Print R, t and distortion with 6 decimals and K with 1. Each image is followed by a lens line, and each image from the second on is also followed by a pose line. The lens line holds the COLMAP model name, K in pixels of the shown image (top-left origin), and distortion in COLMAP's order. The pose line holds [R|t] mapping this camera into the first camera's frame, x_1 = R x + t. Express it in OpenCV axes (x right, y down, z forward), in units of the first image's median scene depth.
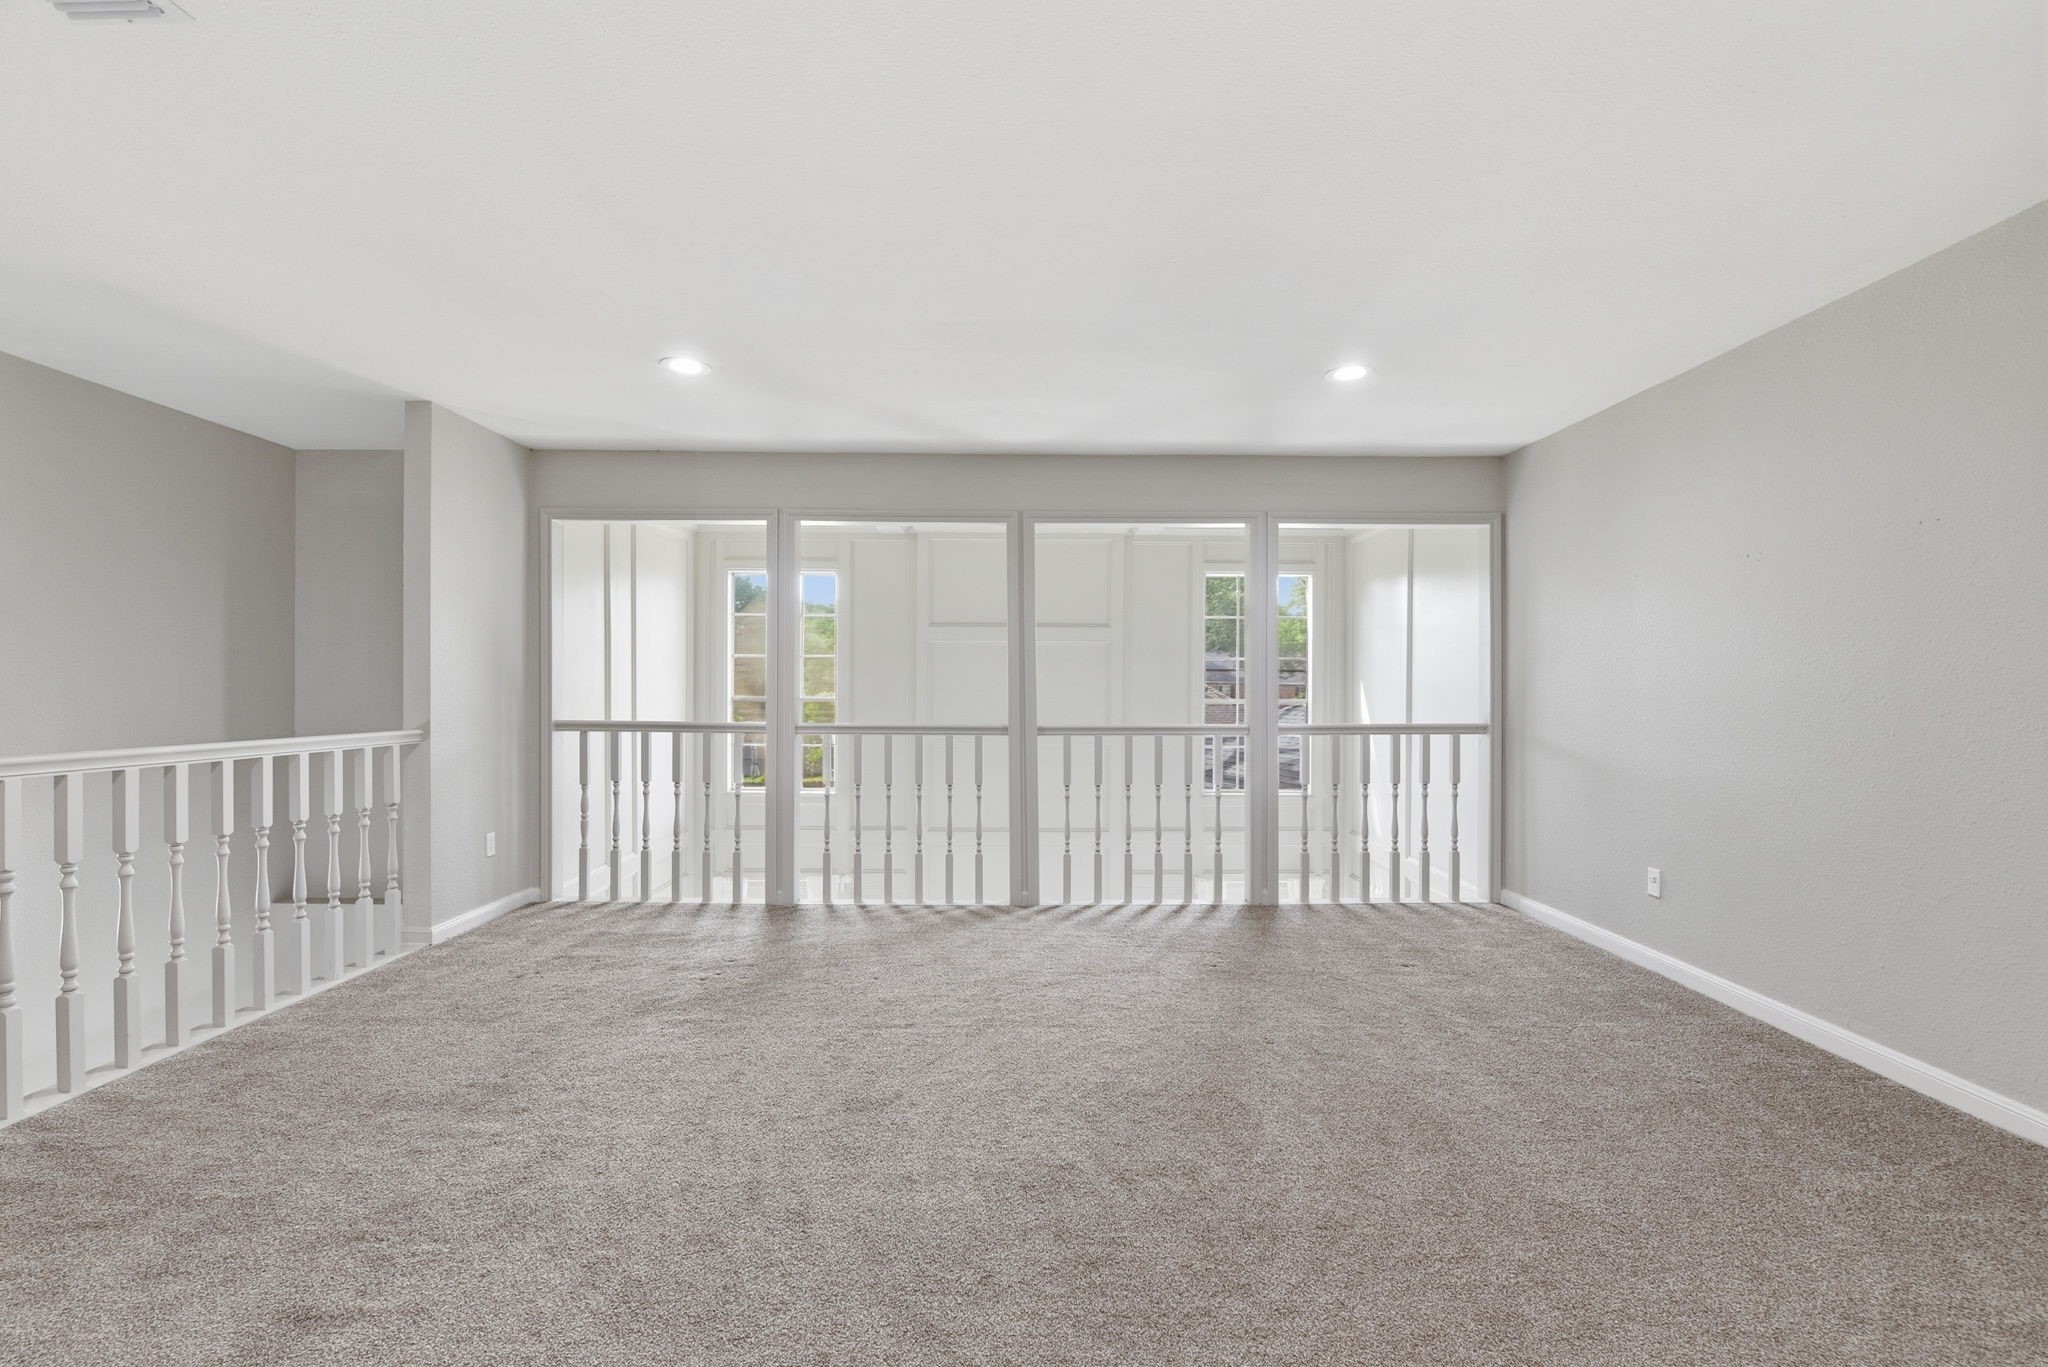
lens RADIAL K [[903.9, 0, 1027.5], [0, 903.9, 678.2], [0, 0, 1]] dist [-0.010911, -0.005837]
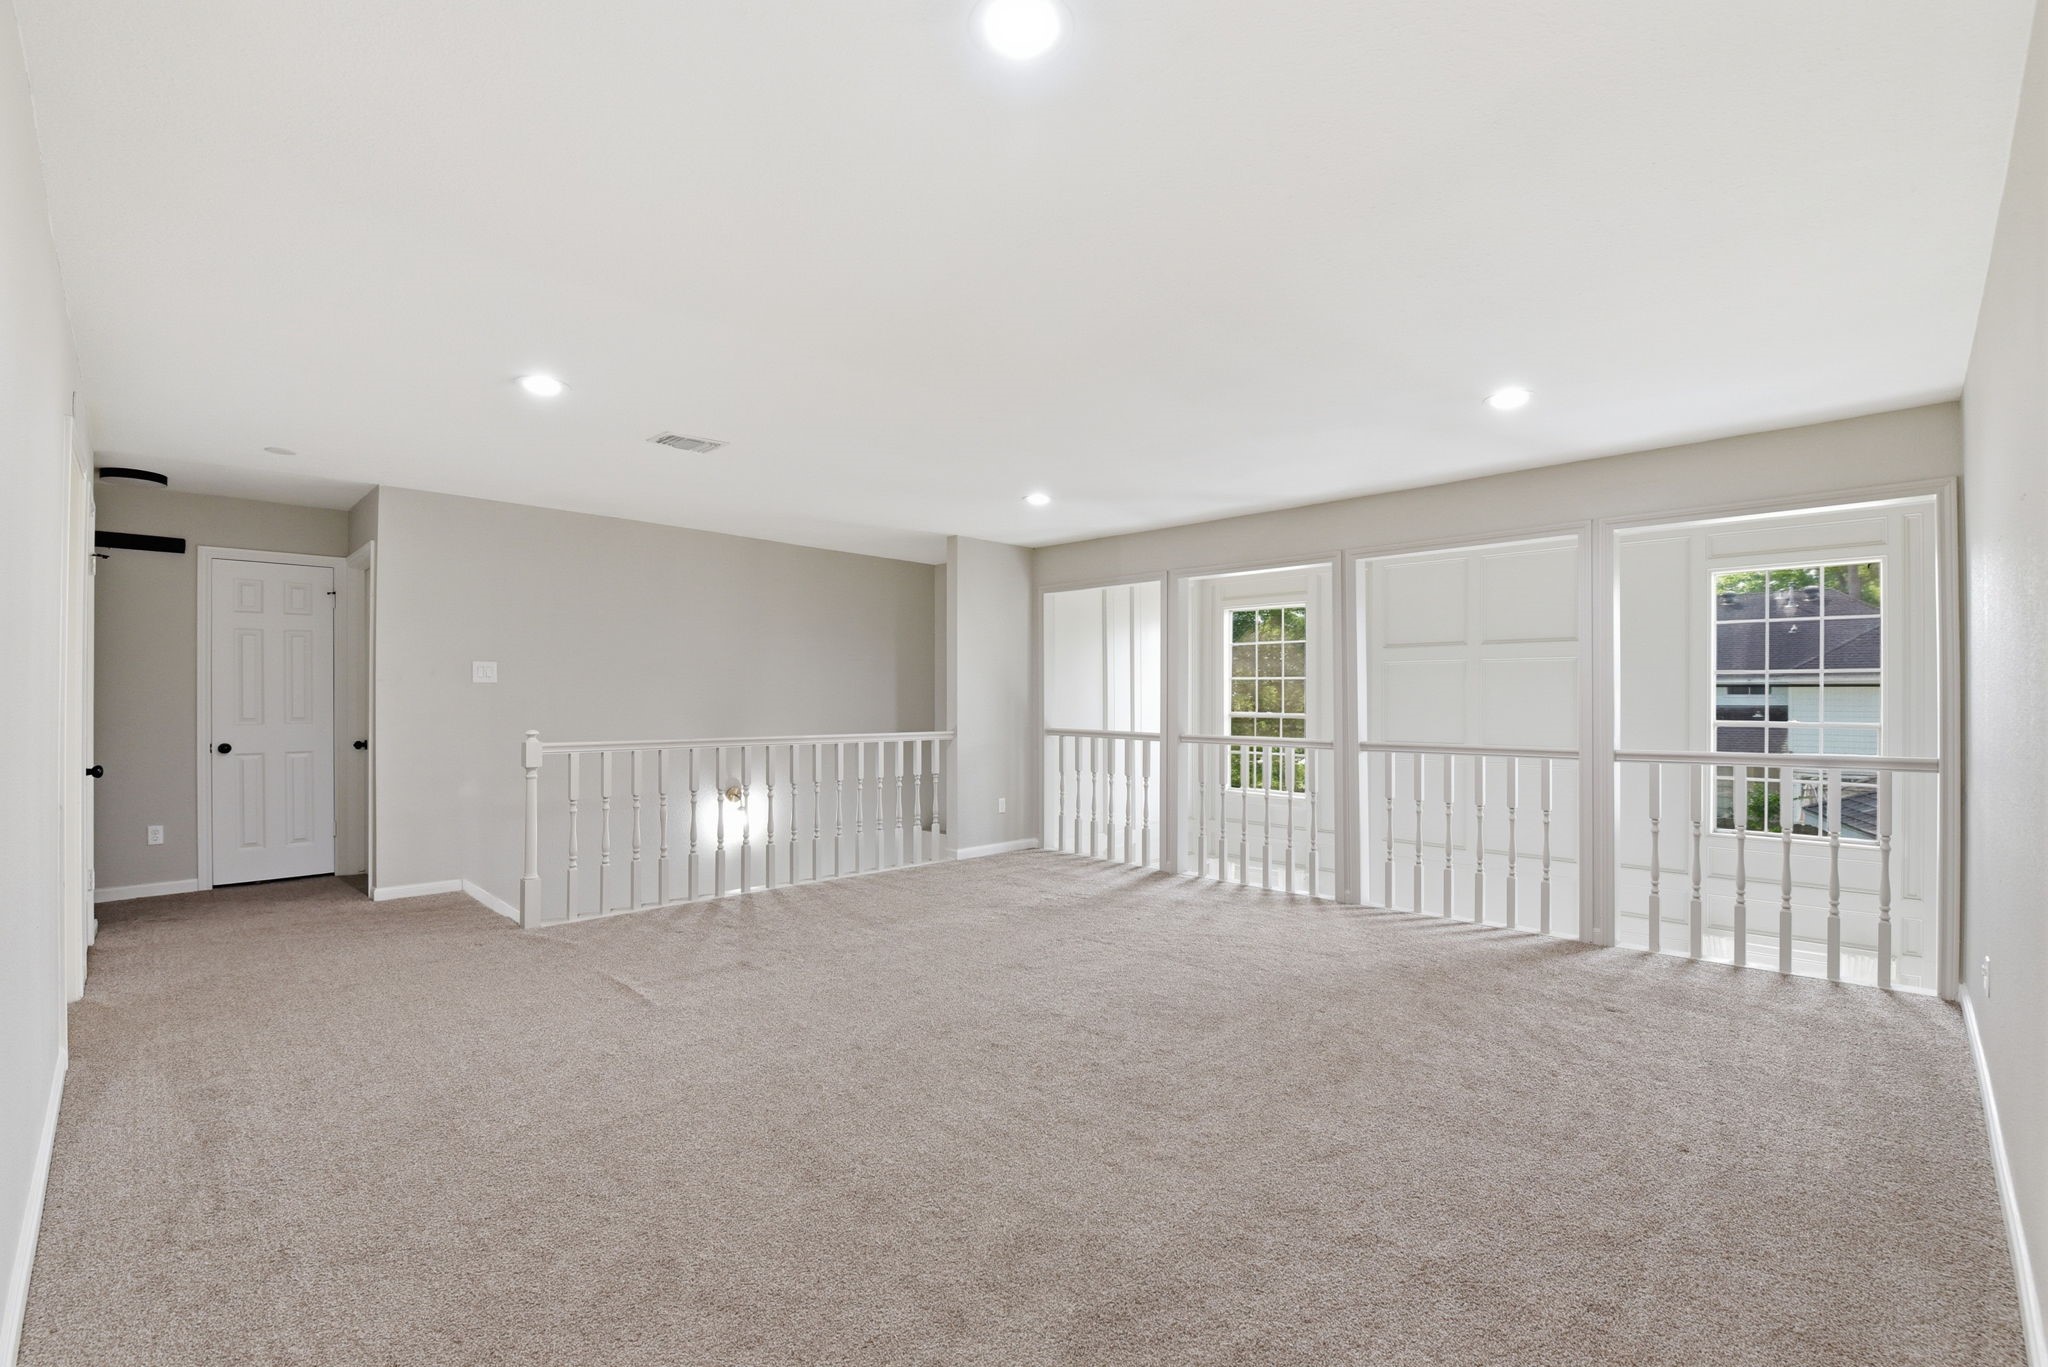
lens RADIAL K [[903.9, 0, 1032.1], [0, 903.9, 695.2], [0, 0, 1]] dist [-0.010911, -0.005837]
pose [[0.694950, -0.004666, -0.719043, 0.530319], [0.006964, 0.999976, 0.000242, -0.008685], [0.719025, -0.005176, 0.694965, -0.058332]]
